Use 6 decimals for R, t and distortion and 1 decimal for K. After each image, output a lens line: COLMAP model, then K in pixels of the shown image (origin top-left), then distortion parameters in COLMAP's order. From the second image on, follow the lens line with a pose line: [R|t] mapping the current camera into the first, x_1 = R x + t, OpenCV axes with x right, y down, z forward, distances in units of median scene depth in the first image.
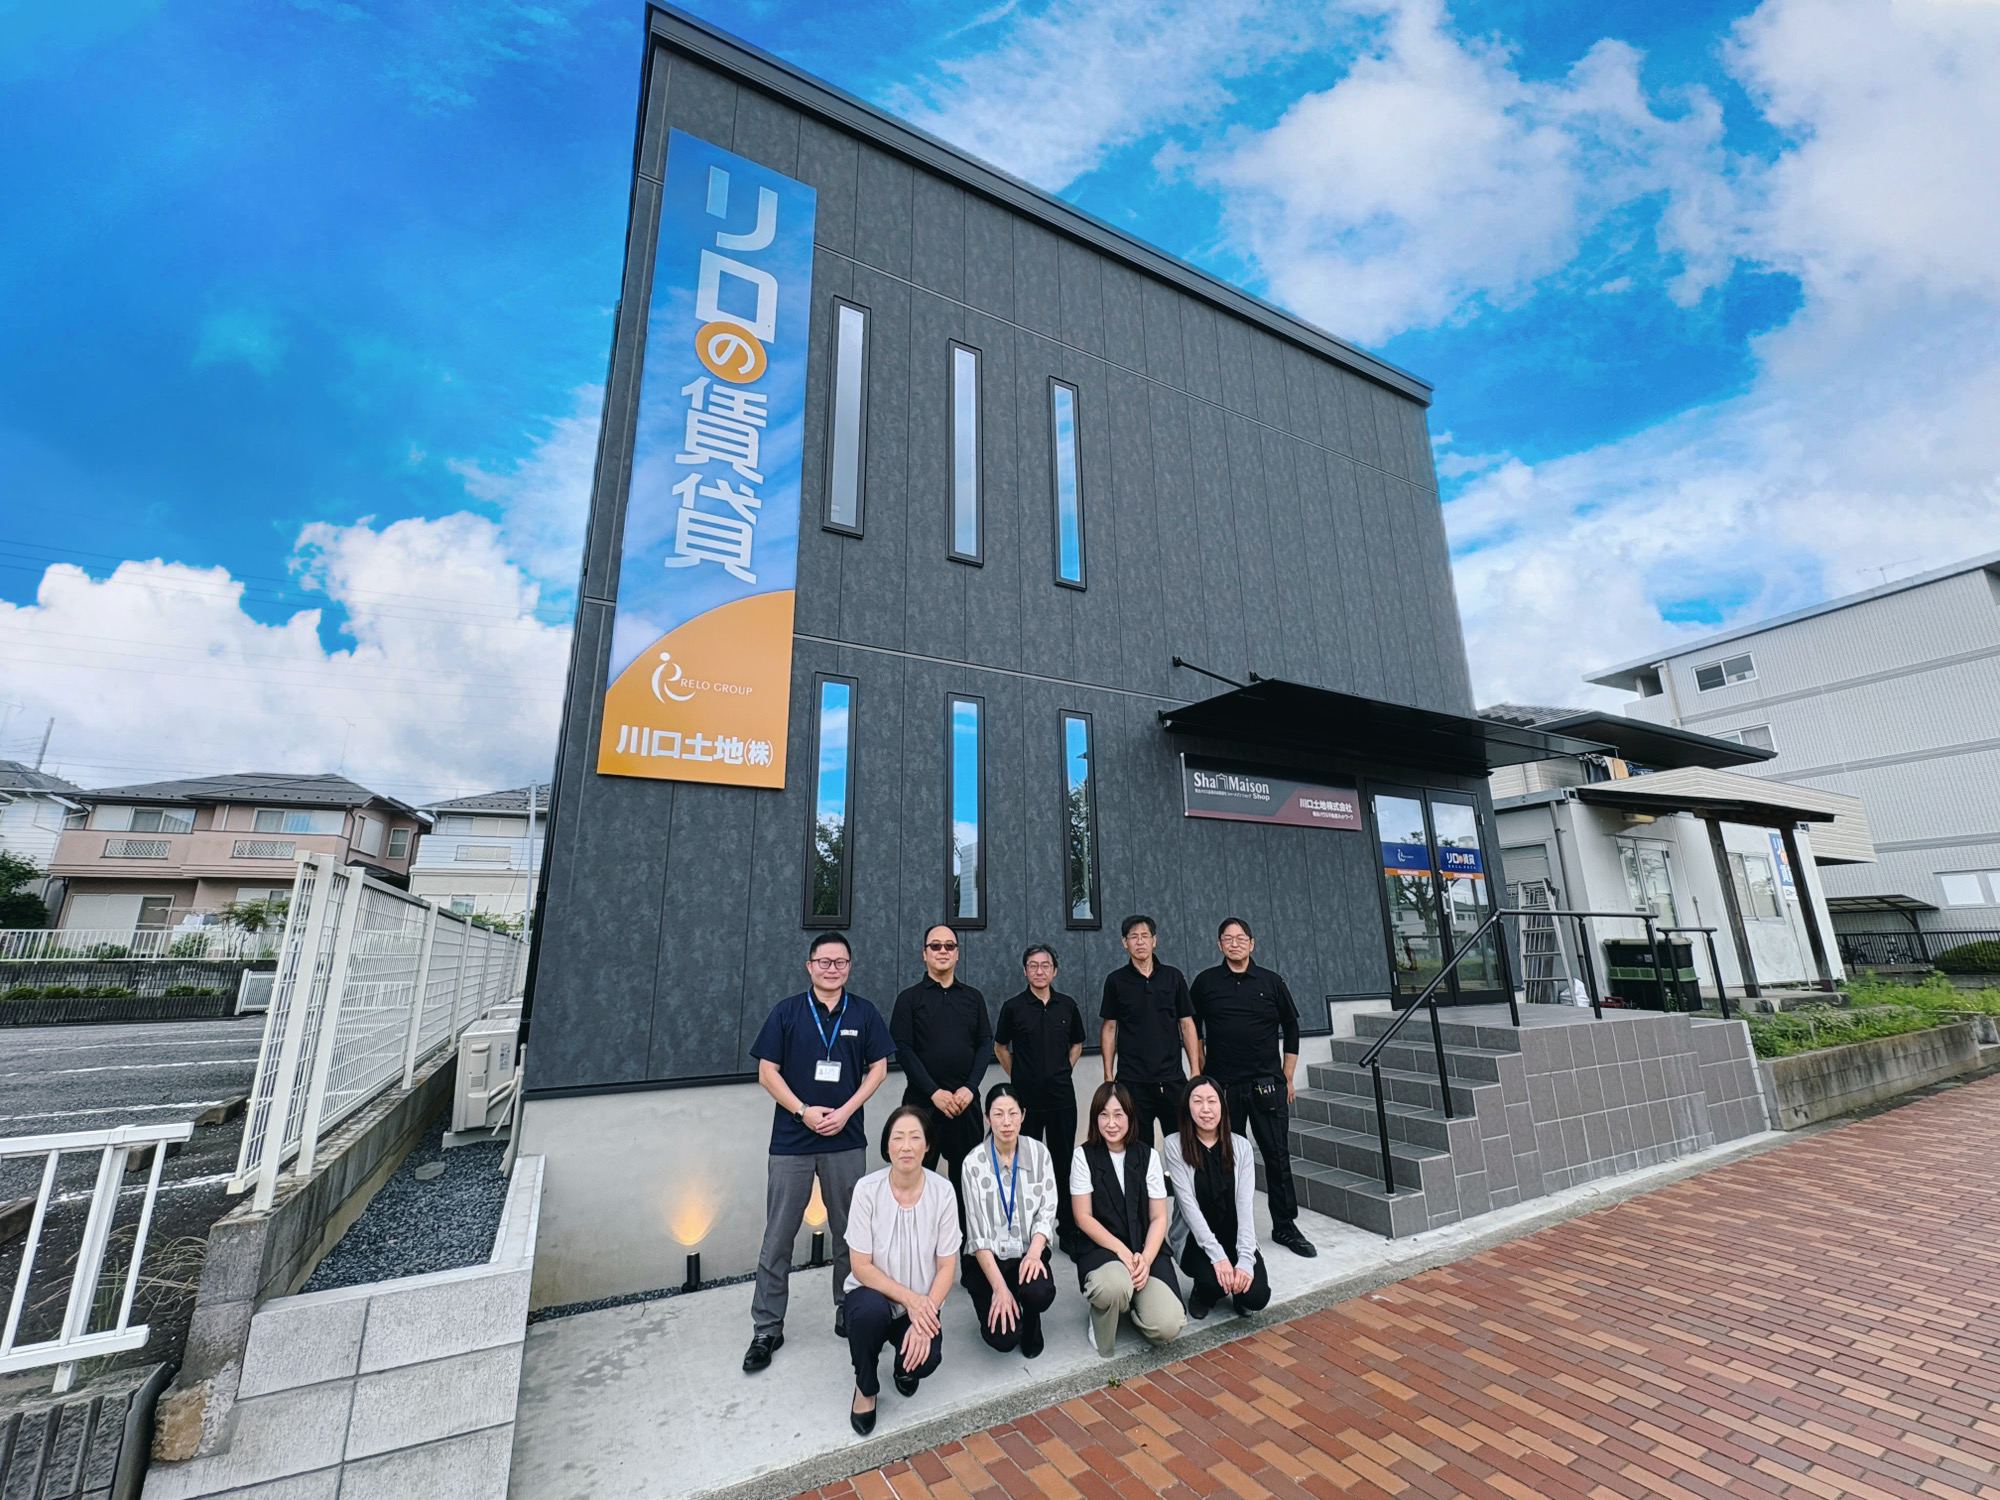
lens RADIAL K [[793.9, 0, 1009.5], [0, 793.9, 748.2], [0, 0, 1]] dist [0.000084, 0.000082]
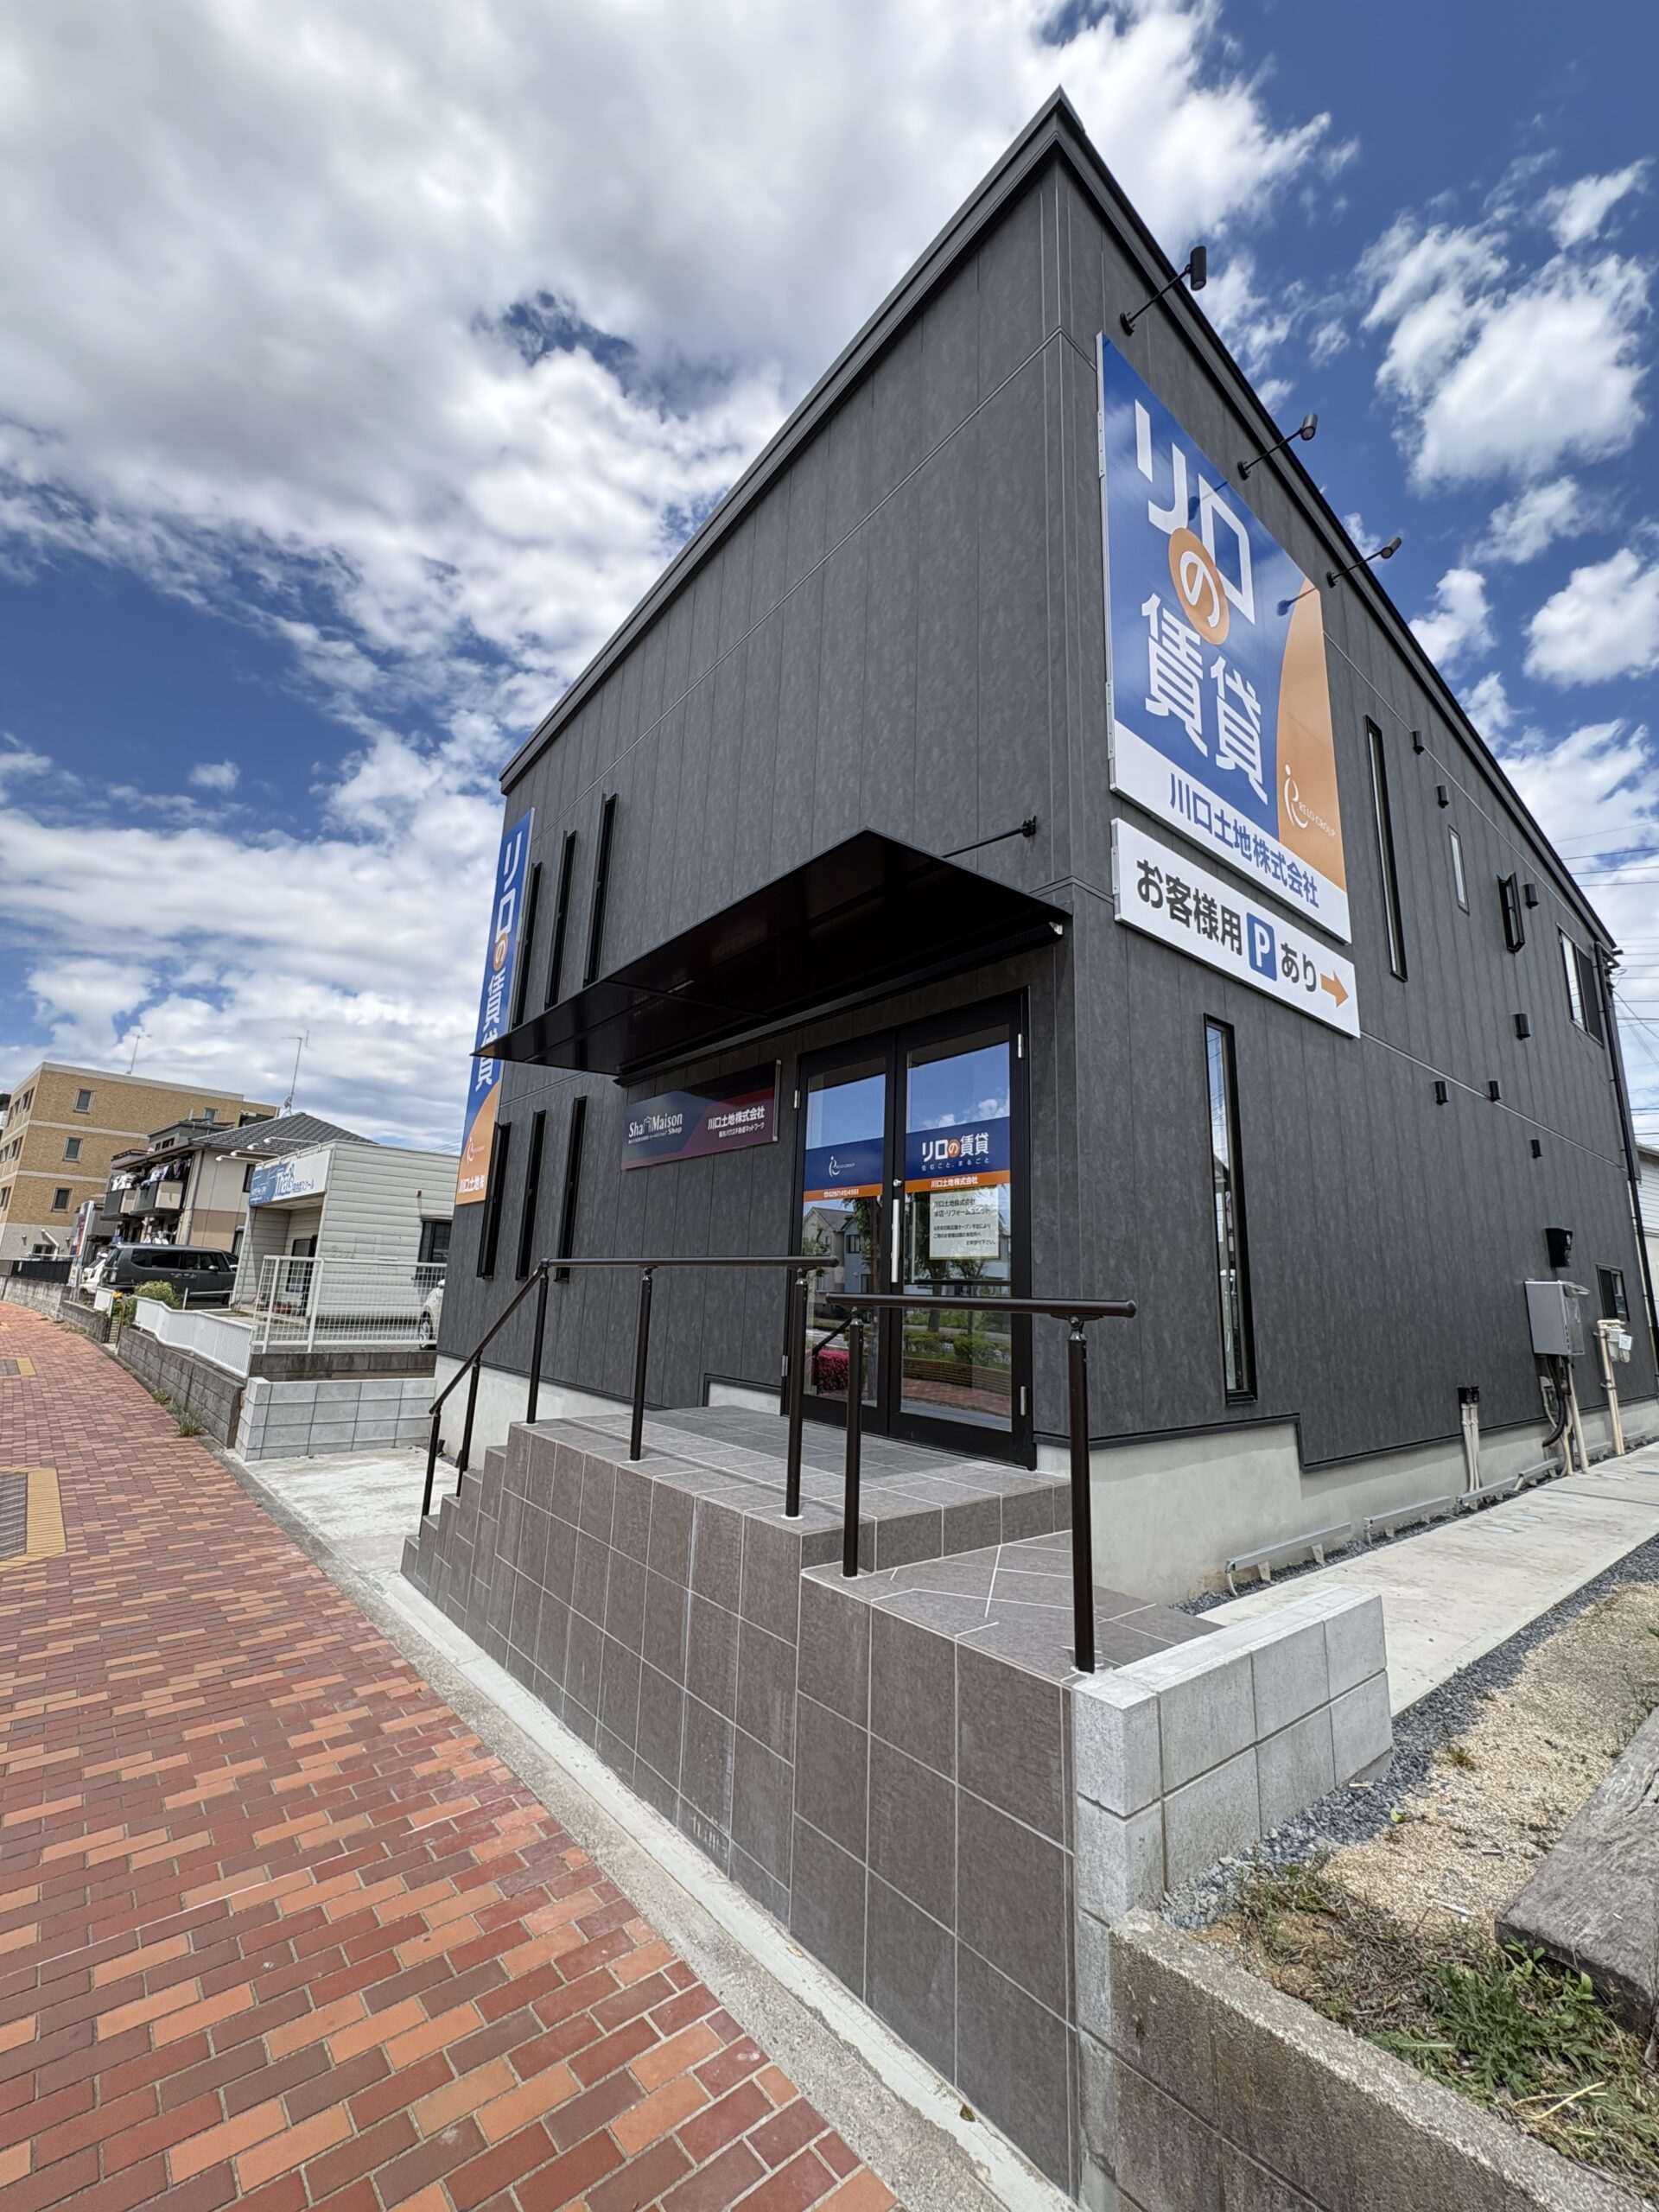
lens RADIAL K [[884.3, 0, 828.4], [0, 884.3, 1083.0], [0, 0, 1]] dist [0.004024, 0.000267]
pose [[0.185197, -0.198243, -0.962498, 1.628753], [0.222535, 0.962457, -0.155416, 0.251874], [0.957173, -0.185407, 0.222360, 1.214745]]
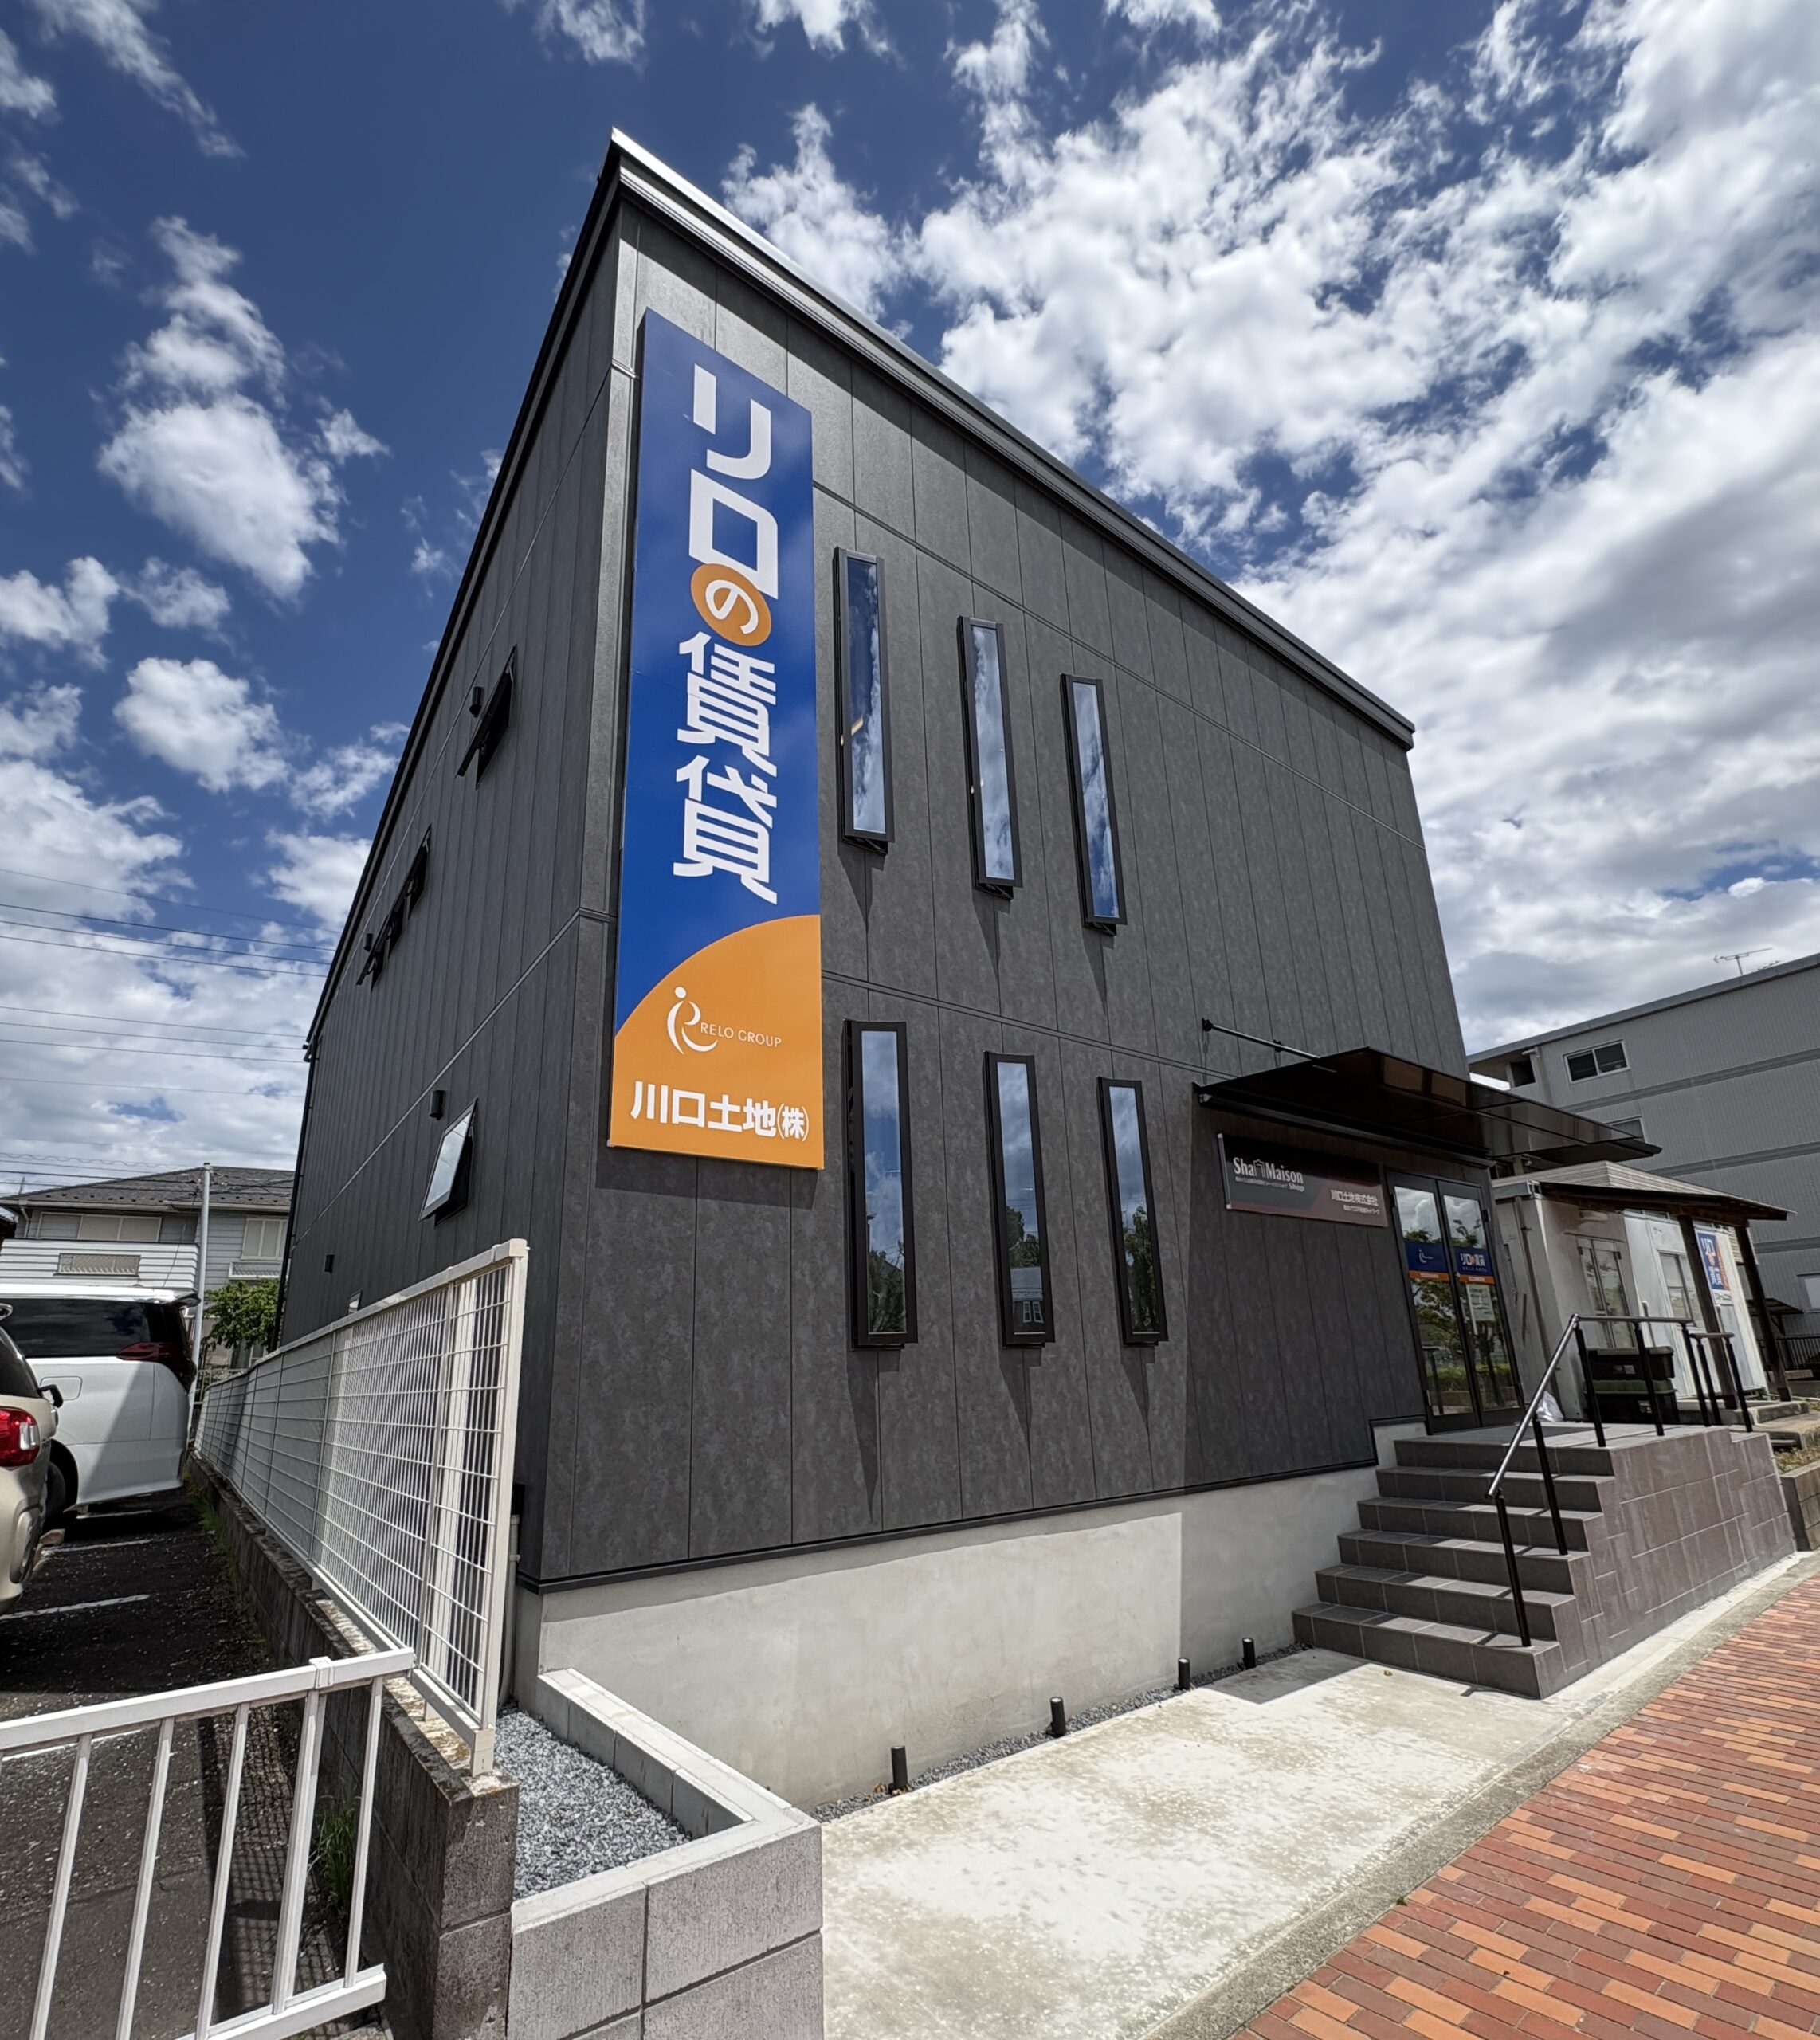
lens RADIAL K [[961.4, 0, 925.4], [0, 961.4, 1116.8], [0, 0, 1]] dist [-0.000637, -0.001528]
pose [[0.988105, 0.017661, 0.152762, -0.297086], [-0.015035, 0.999719, -0.018327, 0.014132], [-0.153043, 0.015812, 0.988093, 0.053746]]
